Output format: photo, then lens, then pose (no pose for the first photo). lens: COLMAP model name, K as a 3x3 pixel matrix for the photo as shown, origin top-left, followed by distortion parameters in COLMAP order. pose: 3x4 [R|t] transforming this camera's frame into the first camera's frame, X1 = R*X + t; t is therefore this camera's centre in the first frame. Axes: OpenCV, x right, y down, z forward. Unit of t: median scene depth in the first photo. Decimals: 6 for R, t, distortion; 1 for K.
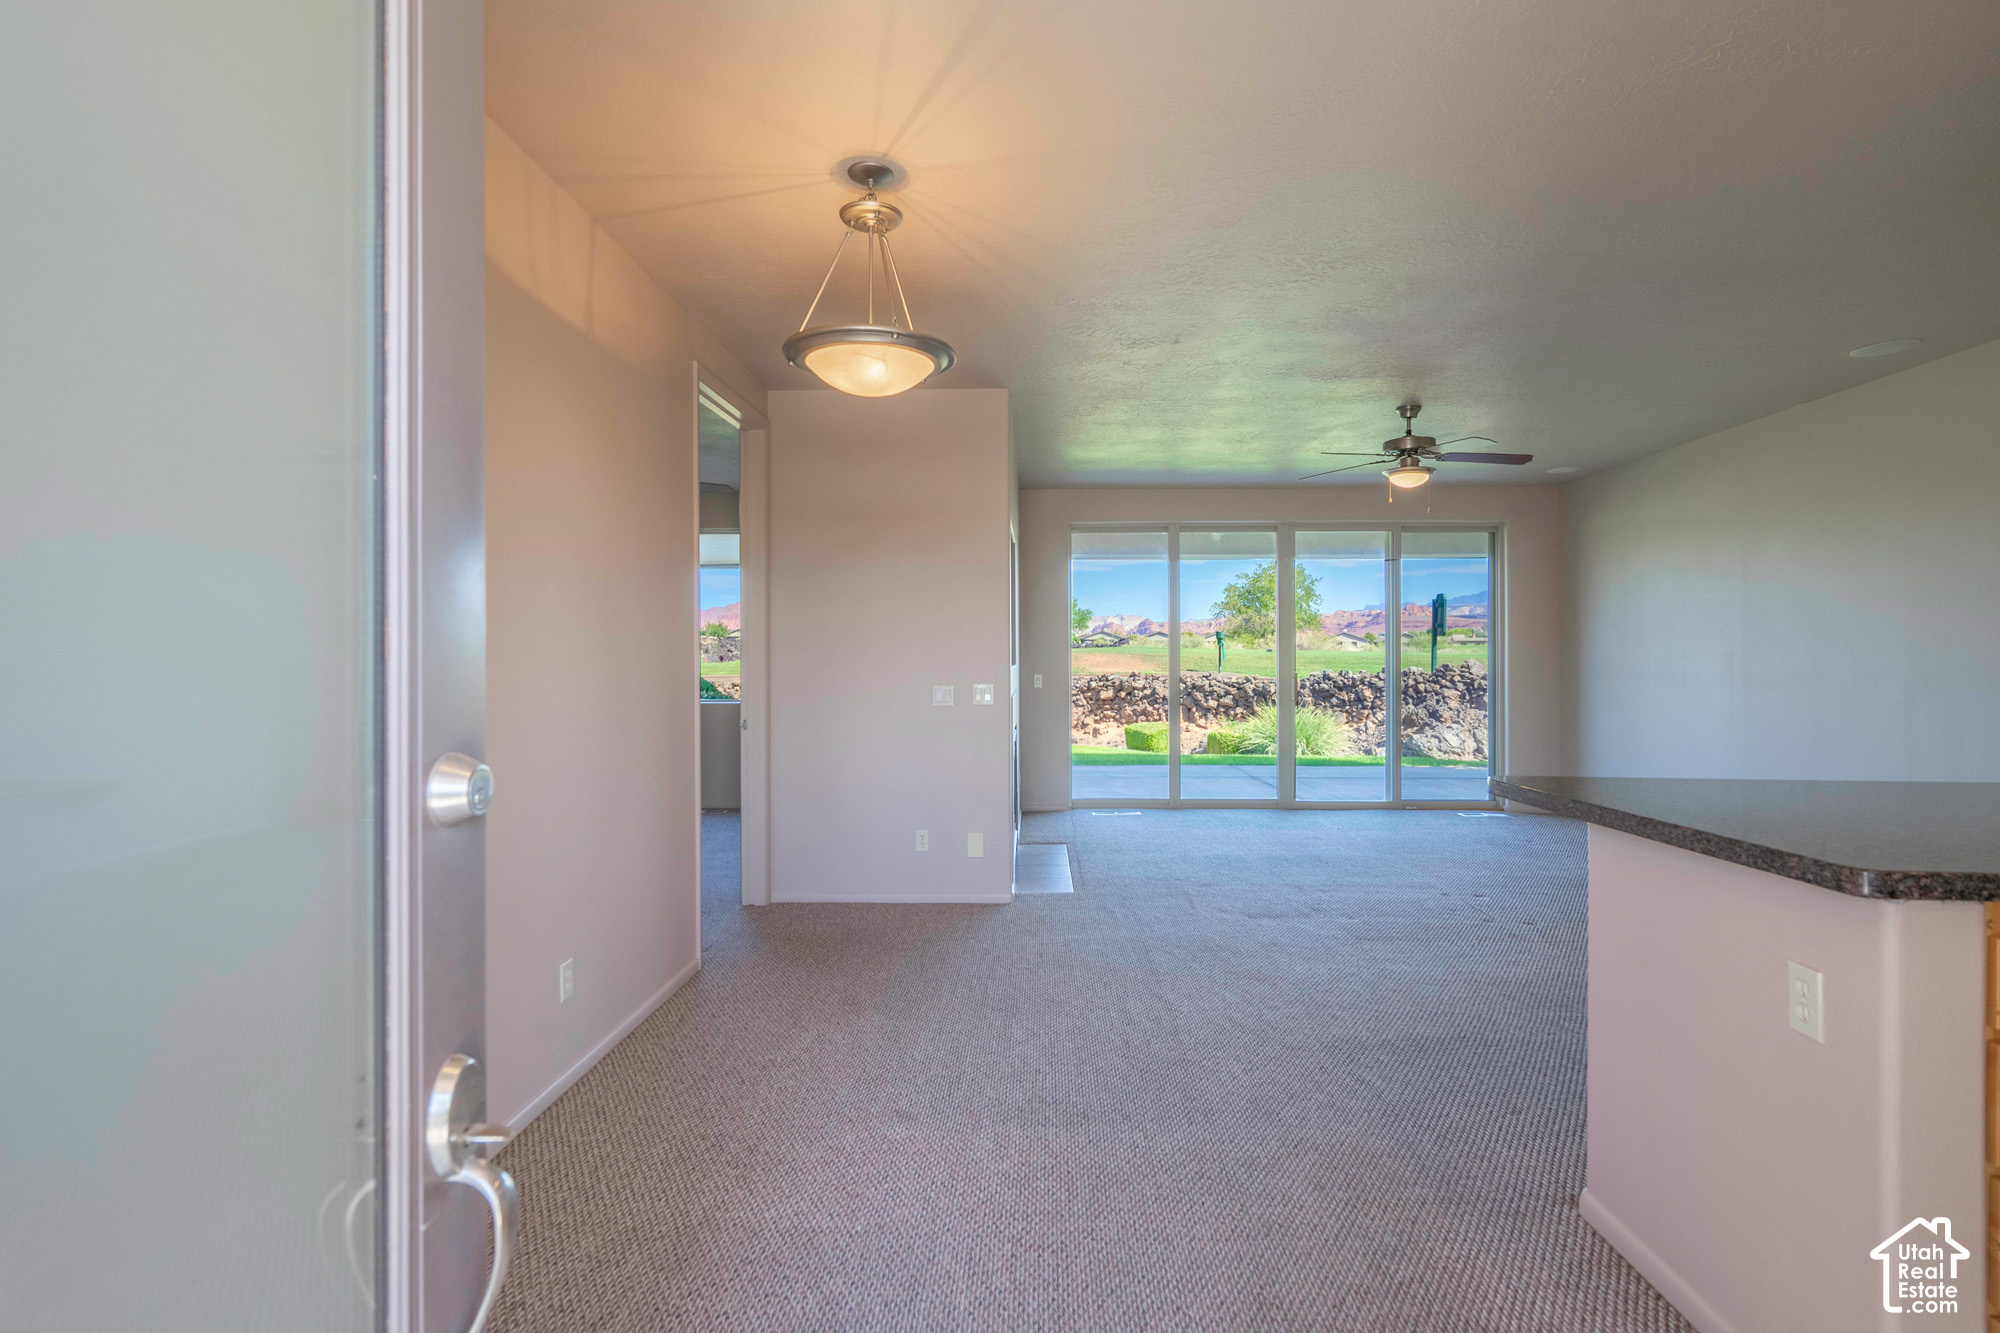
lens RADIAL K [[932.7, 0, 1026.6], [0, 932.7, 647.3], [0, 0, 1]] dist [-0.008427, 0.005778]
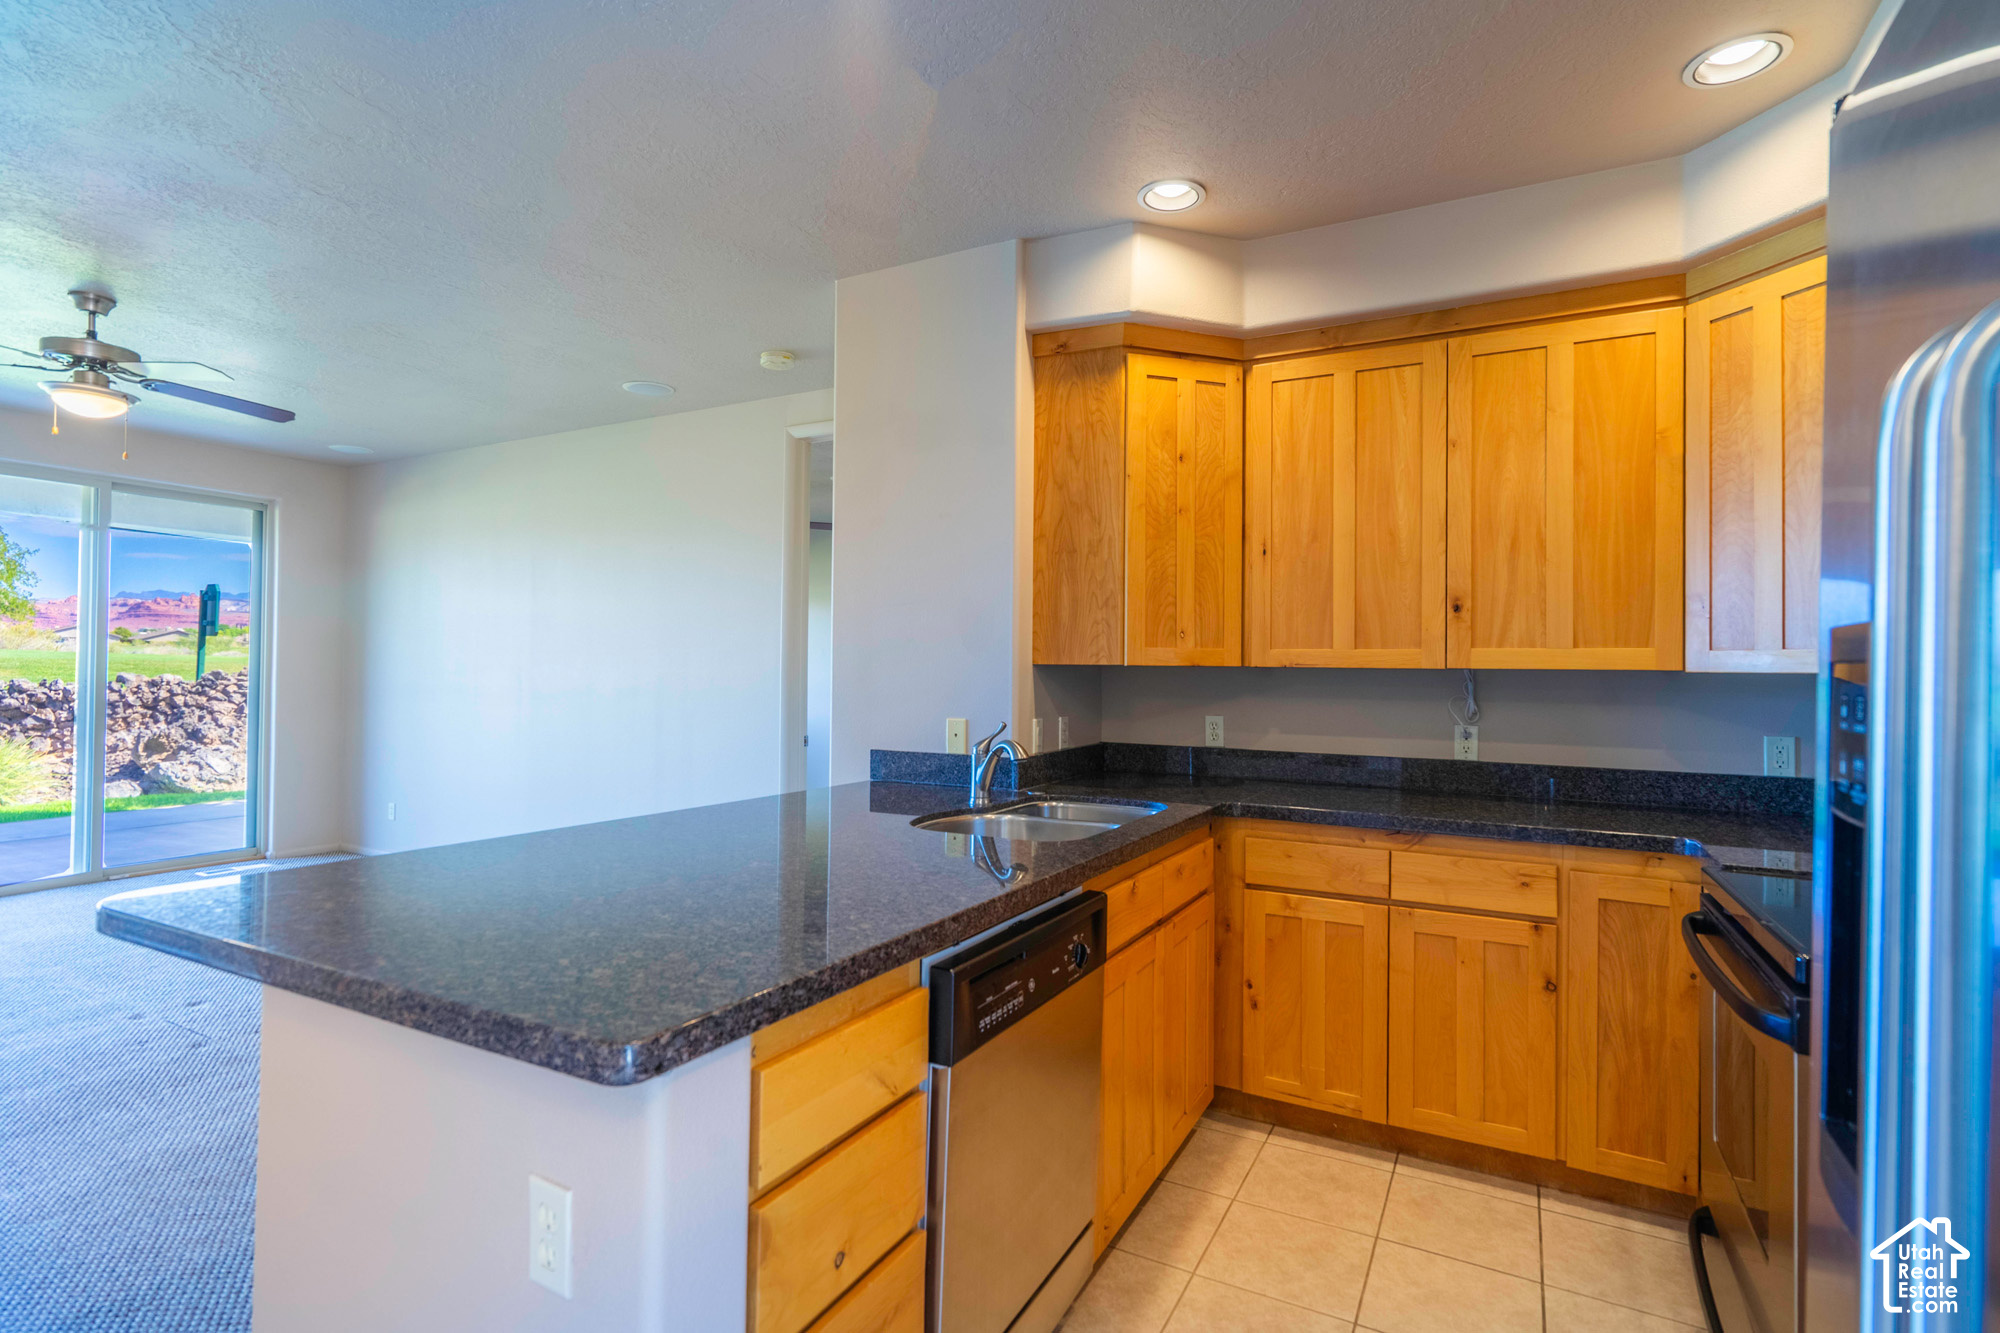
lens RADIAL K [[932.7, 0, 979.2], [0, 932.7, 656.6], [0, 0, 1]] dist [-0.008427, 0.005778]
pose [[0.456380, 0.014713, 0.889663, 0.029819], [-0.019347, 0.999791, -0.006609, -0.002026], [-0.889574, -0.014196, 0.456570, 0.033794]]
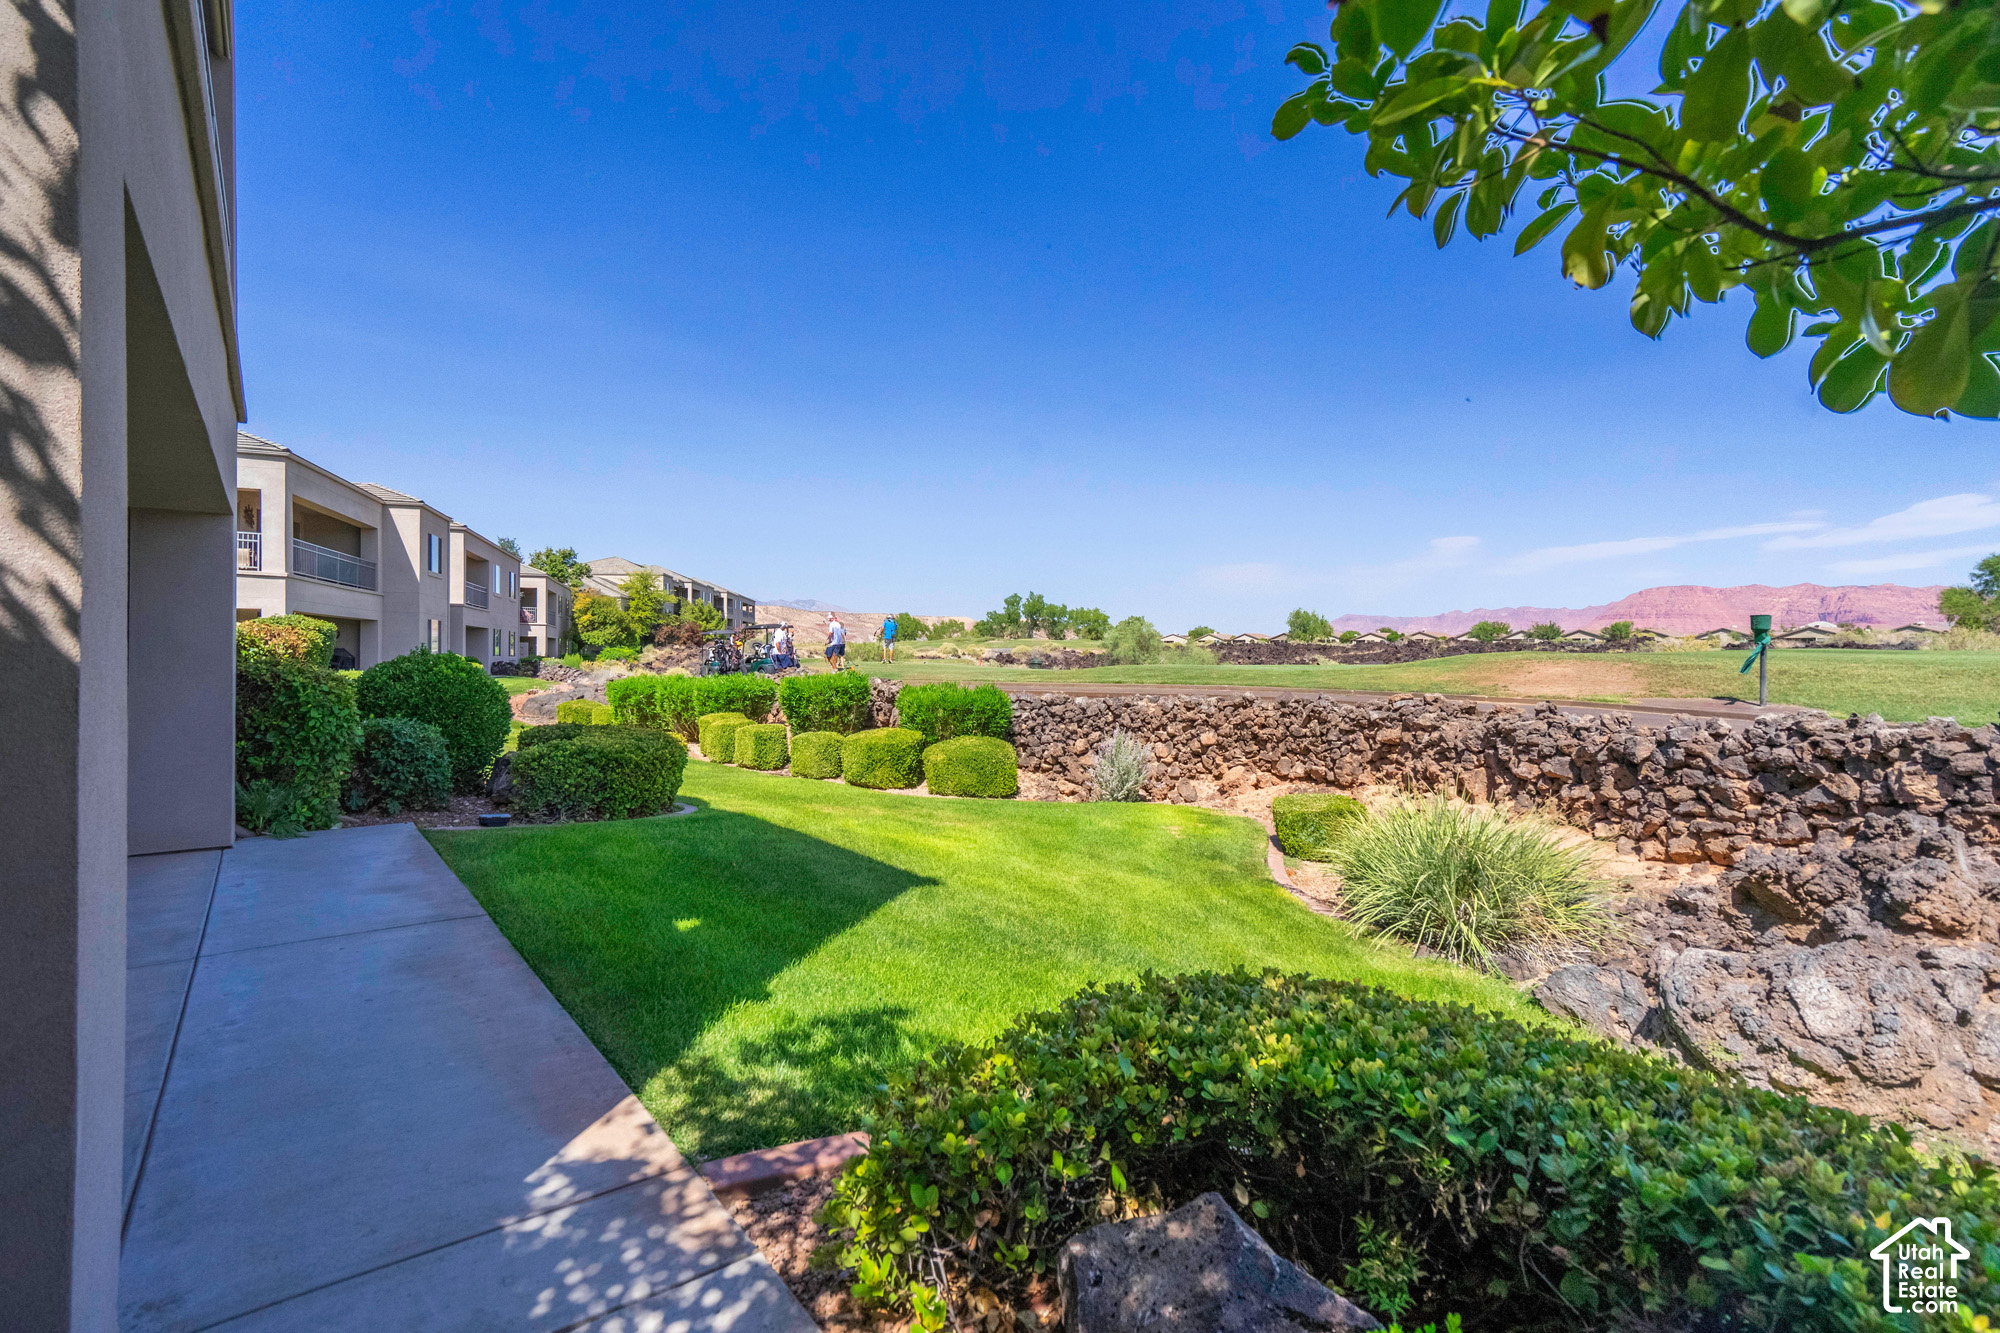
lens RADIAL K [[932.7, 0, 973.3], [0, 932.7, 650.9], [0, 0, 1]] dist [-0.008427, 0.005778]
pose [[0.613427, 0.000888, -0.789751, 0.427223], [-0.000990, 0.999999, 0.000356, 0.001388], [0.789751, 0.000564, 0.613428, 0.542343]]
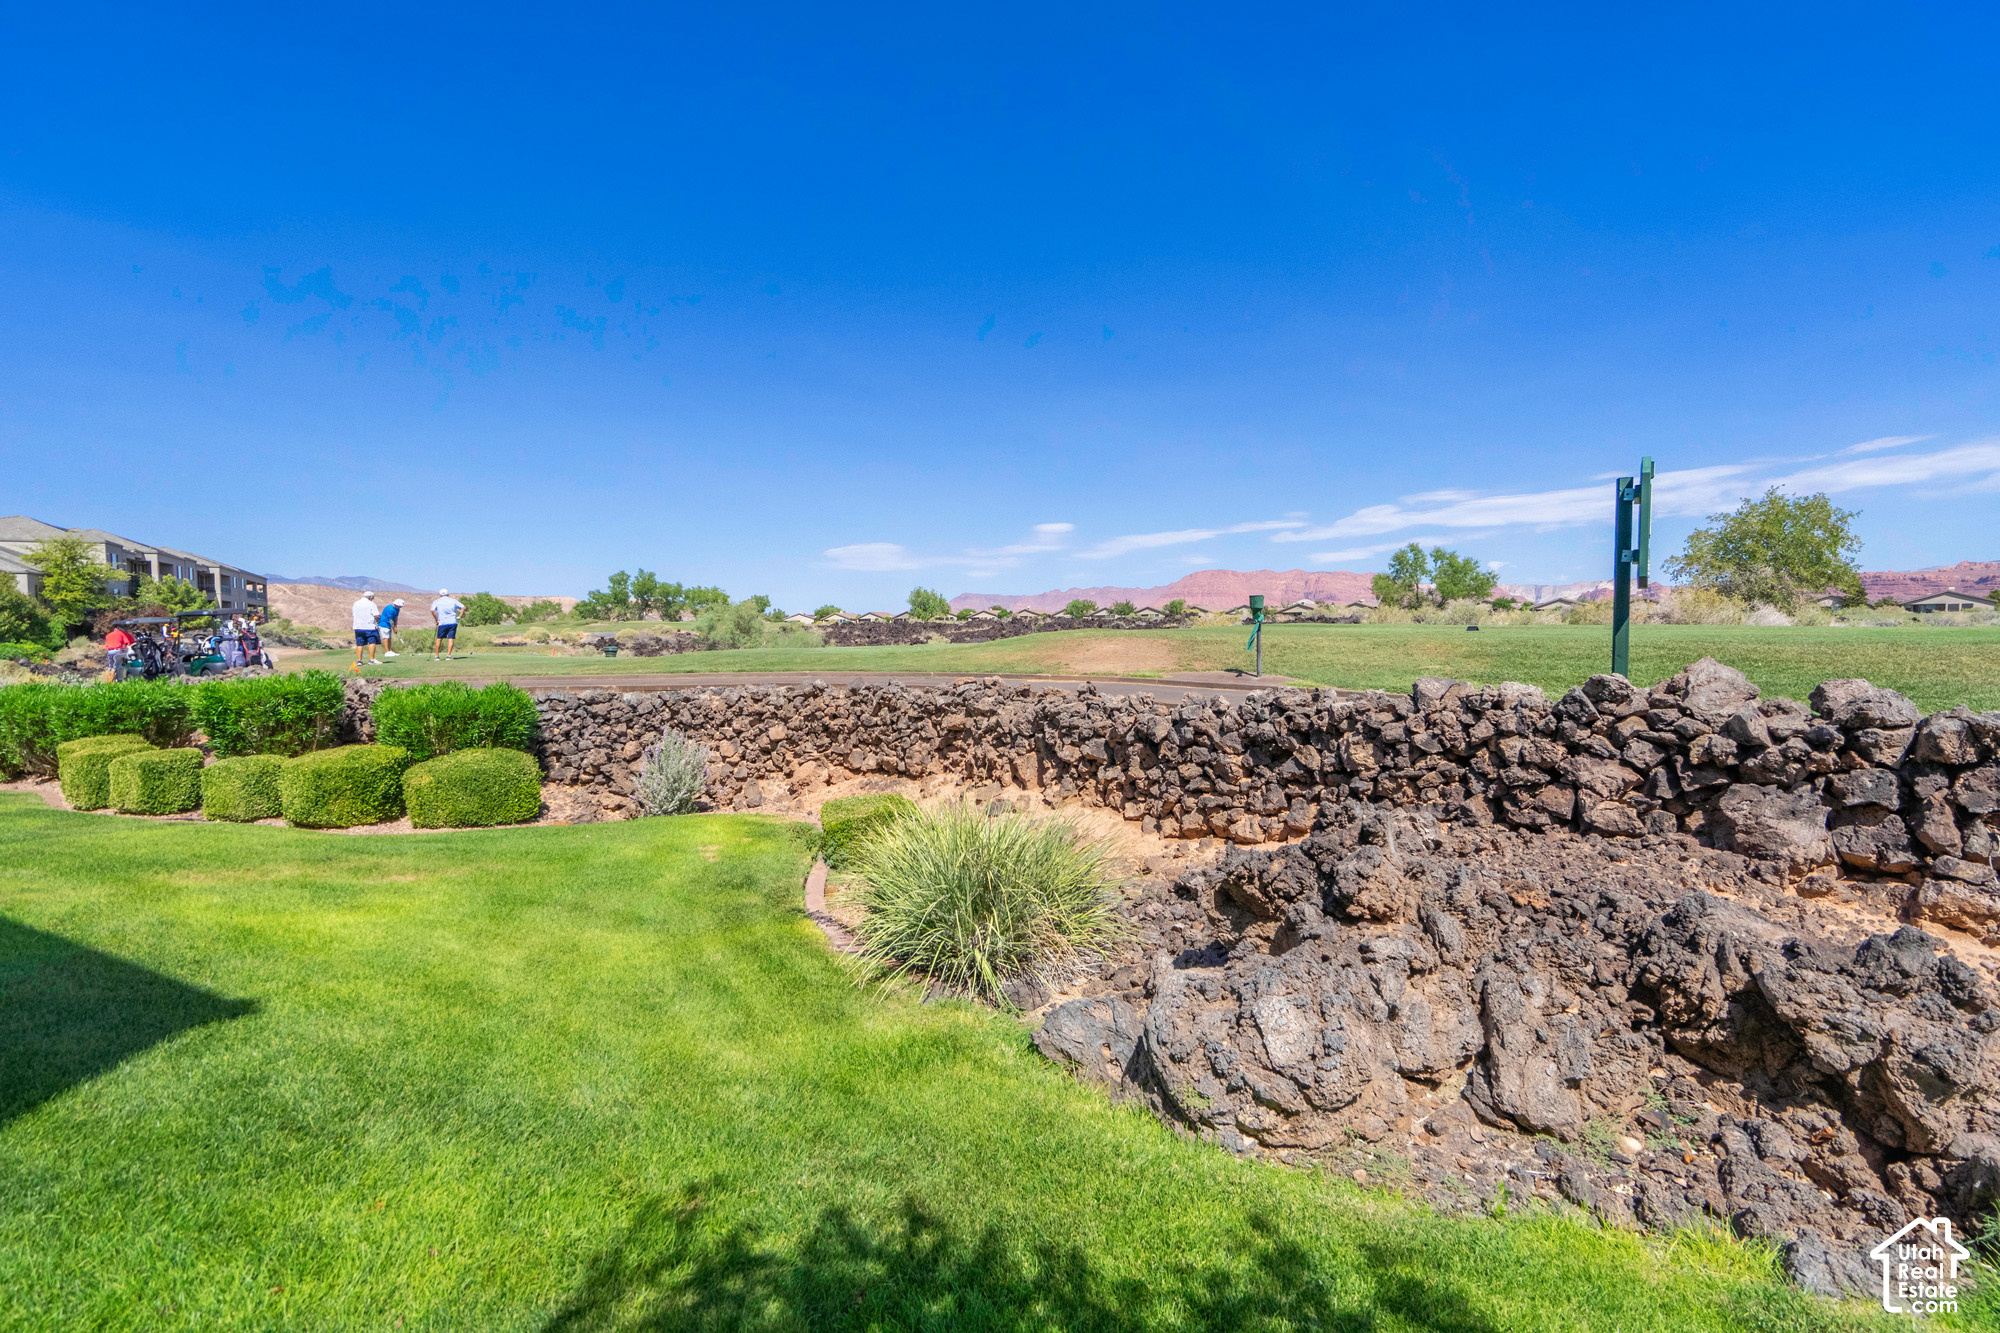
lens RADIAL K [[932.7, 0, 1025.5], [0, 932.7, 643.9], [0, 0, 1]] dist [-0.008427, 0.005778]
pose [[0.893756, -0.006685, -0.448504, 0.418538], [0.016835, 0.999684, 0.018646, -0.003045], [0.448238, -0.024215, 0.893586, 0.628638]]
